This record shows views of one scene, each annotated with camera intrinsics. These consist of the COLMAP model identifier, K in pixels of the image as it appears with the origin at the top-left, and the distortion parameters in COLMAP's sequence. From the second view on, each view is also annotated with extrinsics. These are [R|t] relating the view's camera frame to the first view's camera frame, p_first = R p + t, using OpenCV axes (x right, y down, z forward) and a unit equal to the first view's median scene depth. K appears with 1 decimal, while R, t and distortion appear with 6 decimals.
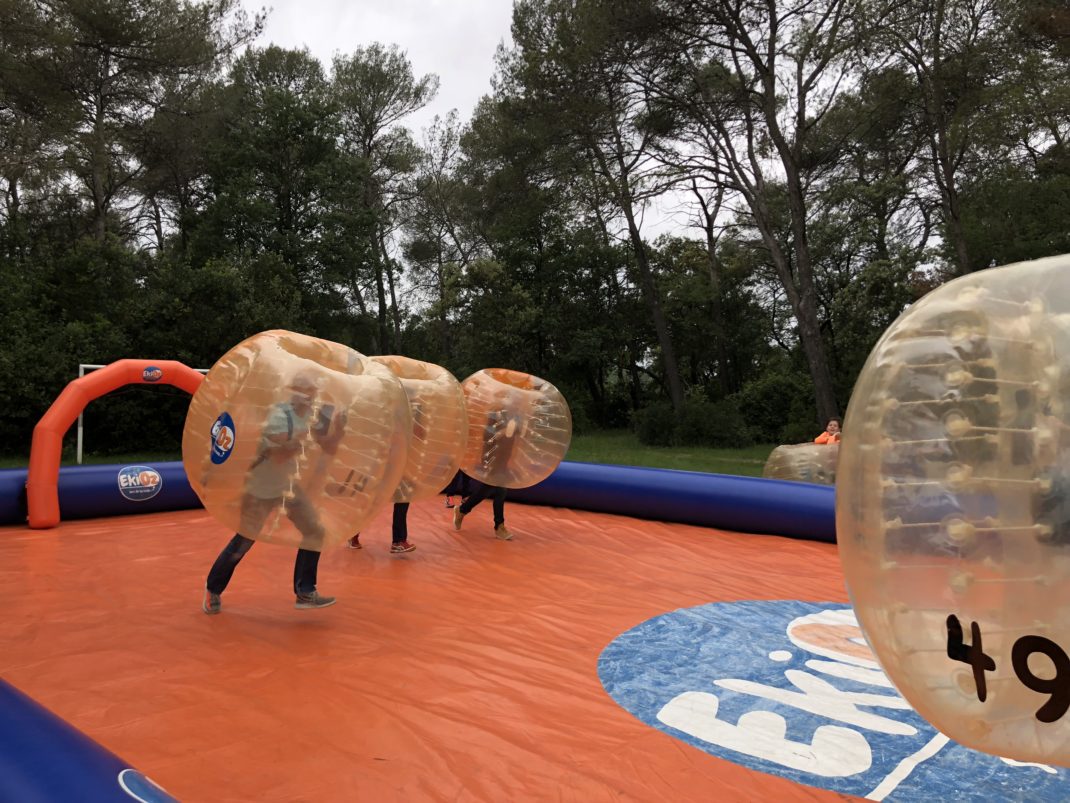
lens RADIAL K [[867.7, 0, 535.0], [0, 867.7, 401.5], [0, 0, 1]] dist [0.007462, -0.001520]
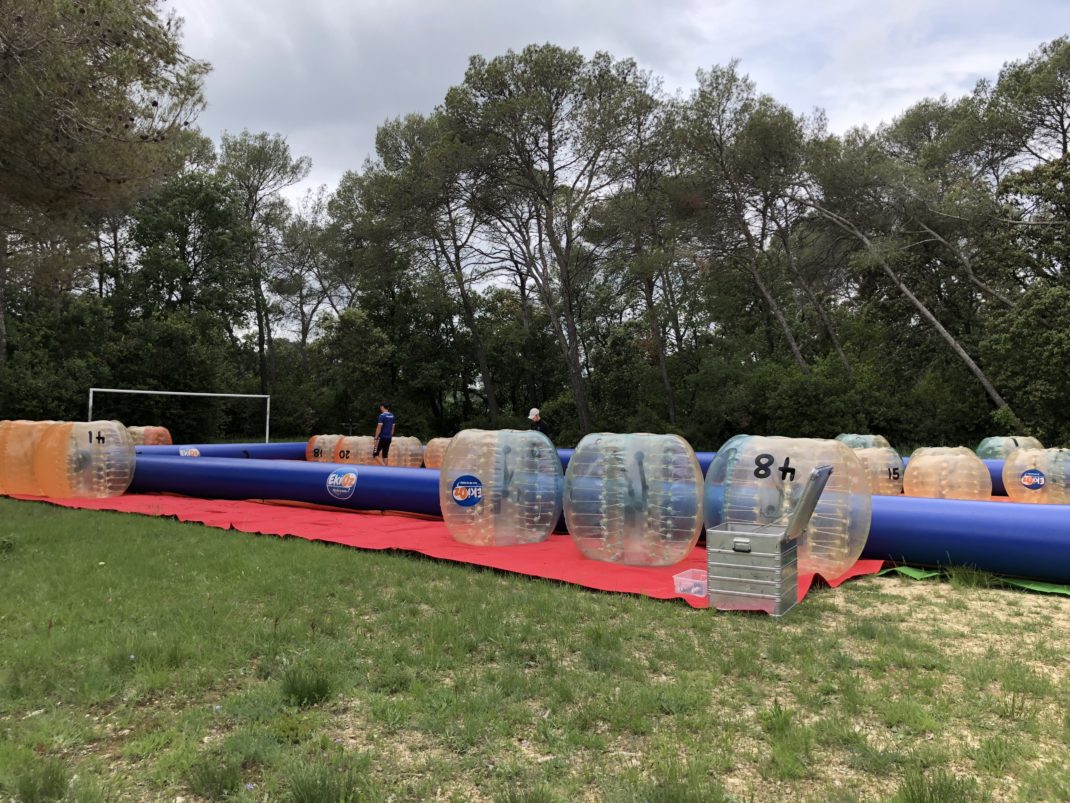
lens RADIAL K [[867.7, 0, 535.0], [0, 867.7, 401.5], [0, 0, 1]] dist [0.007462, -0.001520]
pose [[0.983206, 0.003994, 0.182454, -0.020710], [0.000093, 0.999749, -0.022387, 0.006157], [-0.182498, 0.022028, 0.982959, -0.286178]]
